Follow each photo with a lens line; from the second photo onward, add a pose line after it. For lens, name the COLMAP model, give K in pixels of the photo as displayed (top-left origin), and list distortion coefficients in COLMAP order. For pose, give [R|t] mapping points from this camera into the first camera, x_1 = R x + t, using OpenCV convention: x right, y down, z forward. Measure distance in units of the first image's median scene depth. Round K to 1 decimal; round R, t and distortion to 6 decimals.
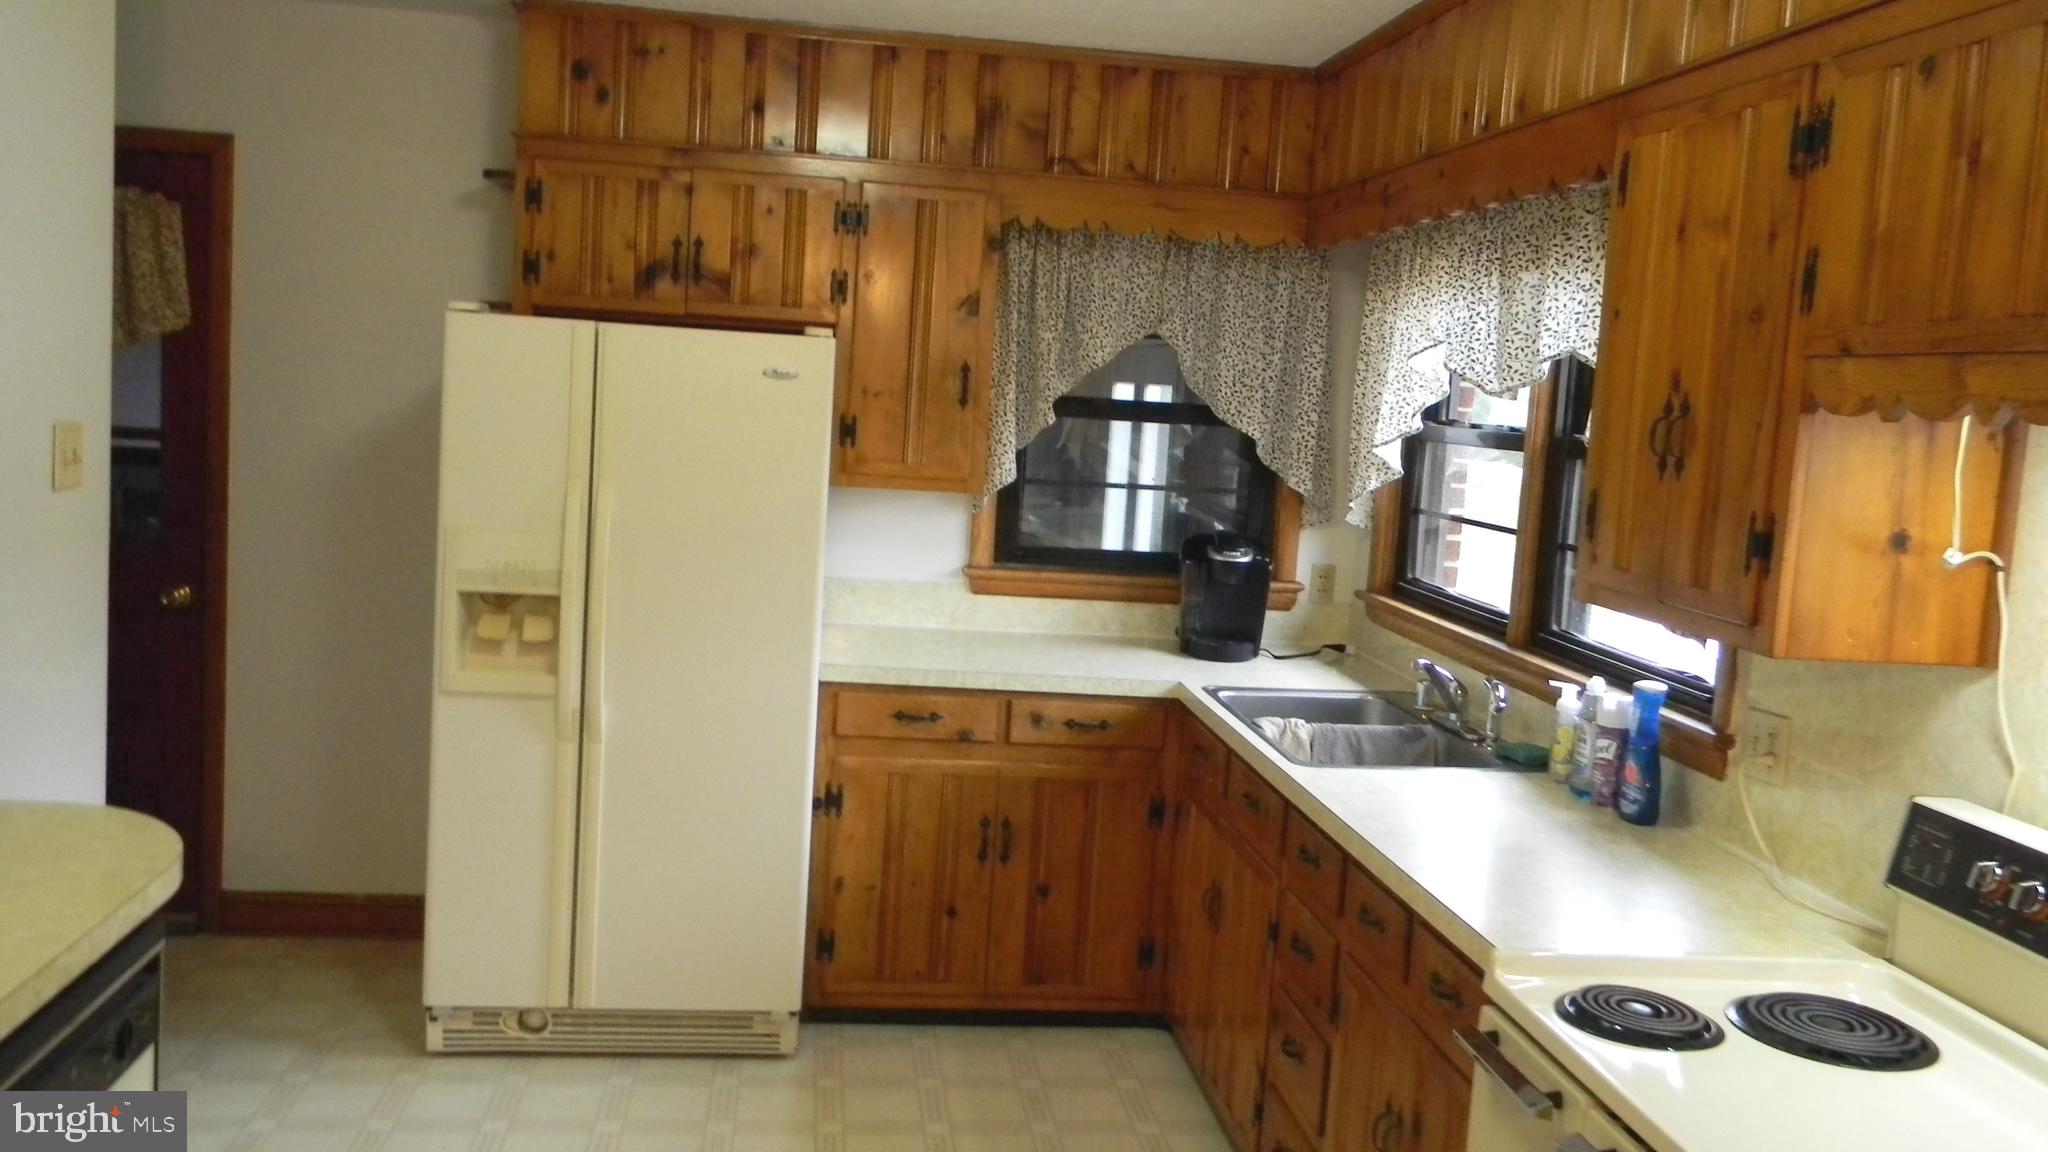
lens RADIAL K [[1634.9, 0, 1023.0], [0, 1634.9, 576.6], [0, 0, 1]] dist [0.014390, -0.040240]
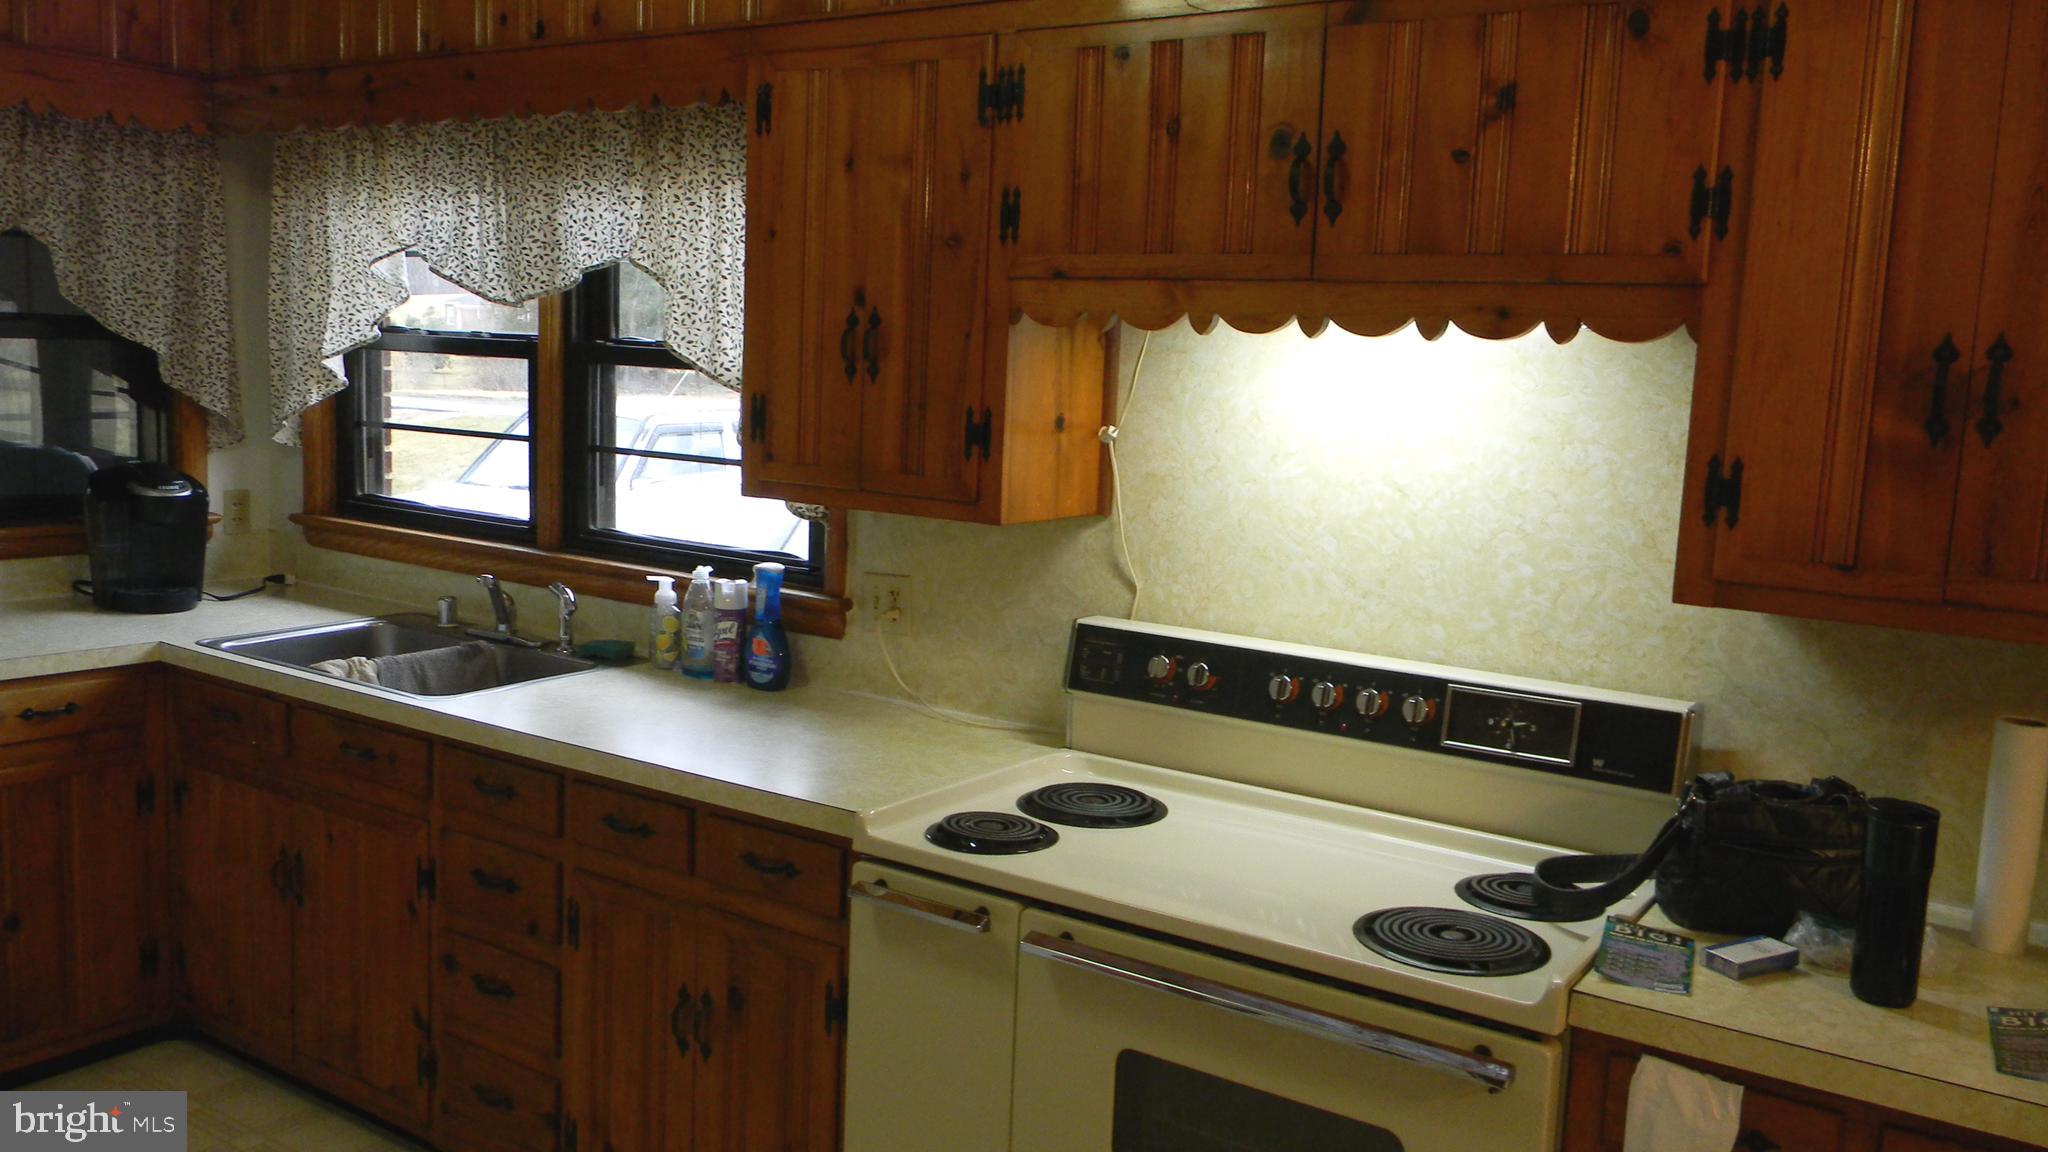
lens RADIAL K [[1634.9, 0, 1016.3], [0, 1634.9, 578.3], [0, 0, 1]] dist [0.014390, -0.040240]
pose [[0.666646, -0.138560, 0.732383, -0.223245], [0.087311, 0.990322, 0.107886, -0.021576], [-0.740244, -0.007977, 0.672291, 0.084790]]
